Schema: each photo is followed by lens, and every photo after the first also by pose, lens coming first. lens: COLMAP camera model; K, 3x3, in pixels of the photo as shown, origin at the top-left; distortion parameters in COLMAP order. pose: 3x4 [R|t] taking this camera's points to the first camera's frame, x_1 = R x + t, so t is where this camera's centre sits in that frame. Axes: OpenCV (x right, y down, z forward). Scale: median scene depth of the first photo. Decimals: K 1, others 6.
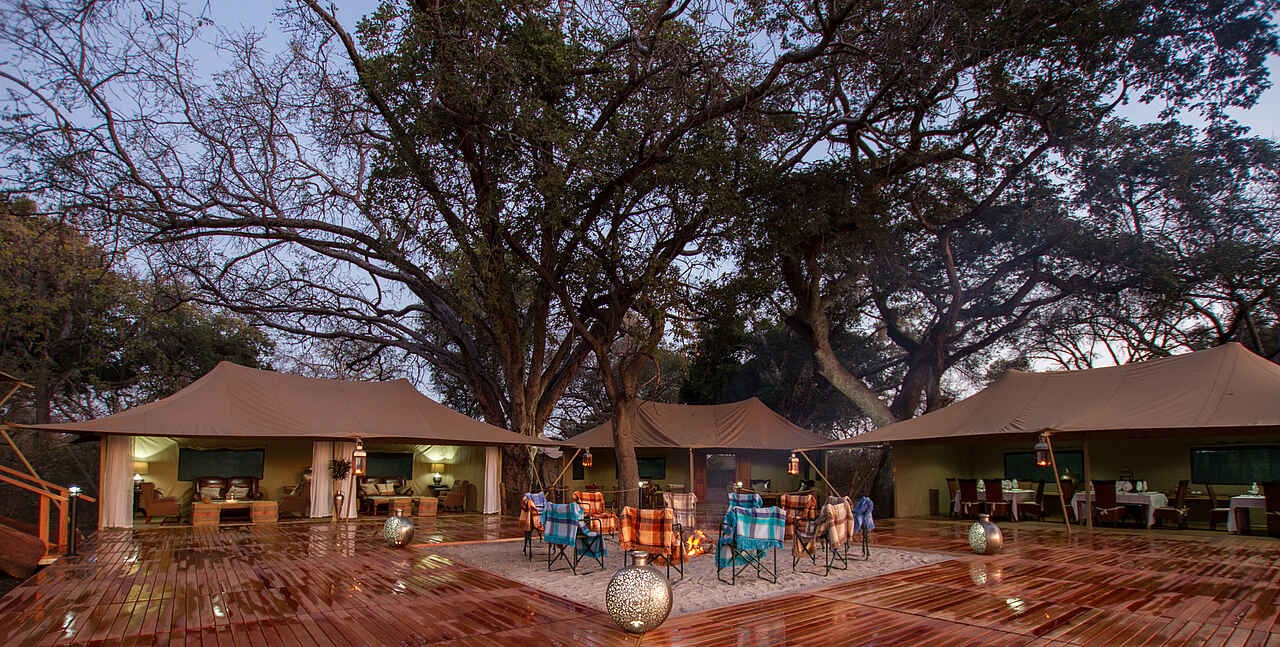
lens RADIAL K [[584.0, 0, 642.5], [0, 584.0, 437.8], [0, 0, 1]] dist [-0.025836, 0.000968]
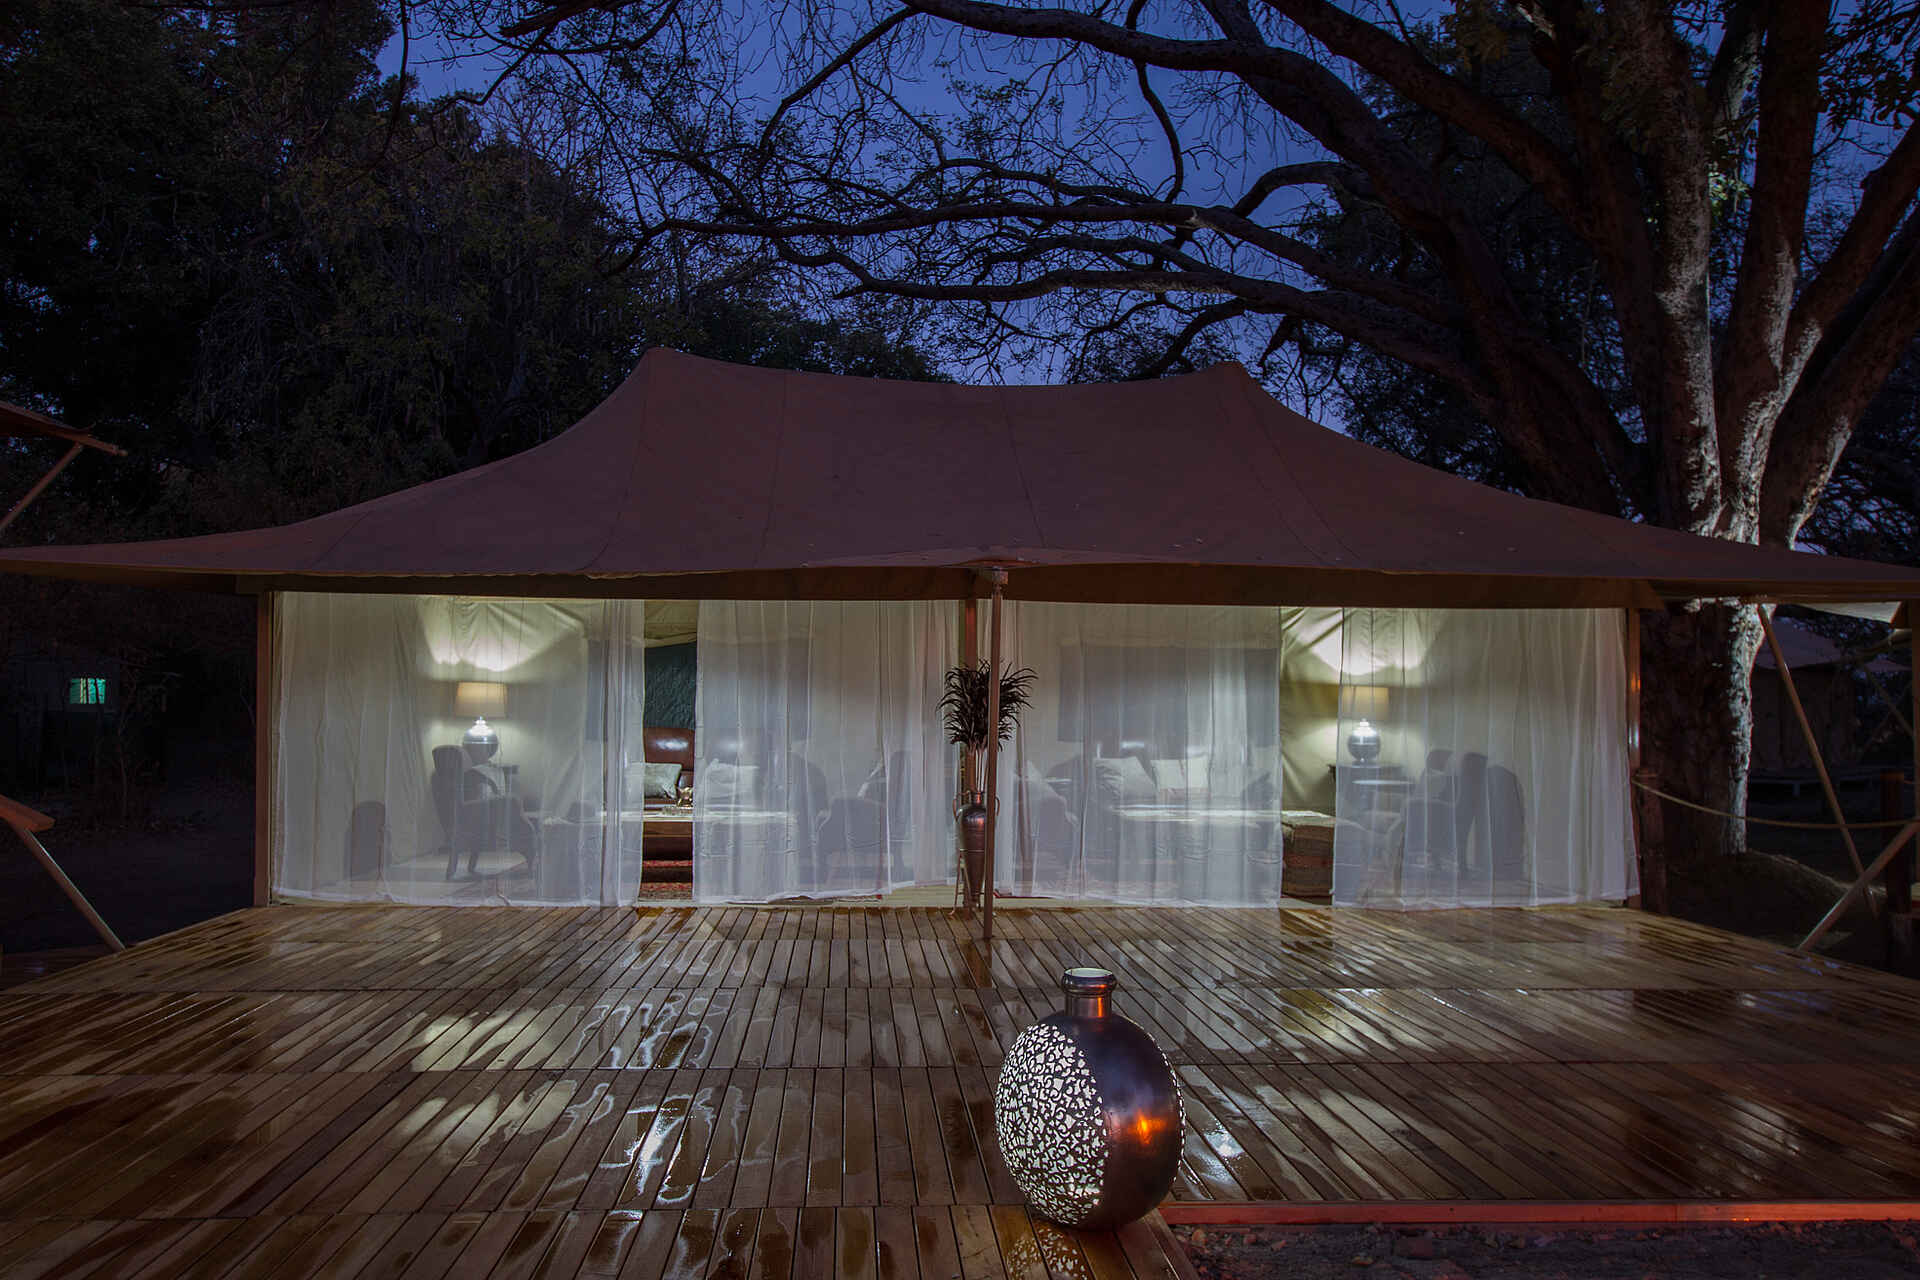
lens RADIAL K [[1564.1, 0, 960.0], [0, 1564.1, 640.0], [0, 0, 1]] dist [0.001834, 0.000427]
pose [[0.825213, -0.019450, -0.564486, -0.108615], [0.025995, 0.999656, 0.003557, 0.017090], [0.564223, -0.017609, 0.825435, 0.331910]]
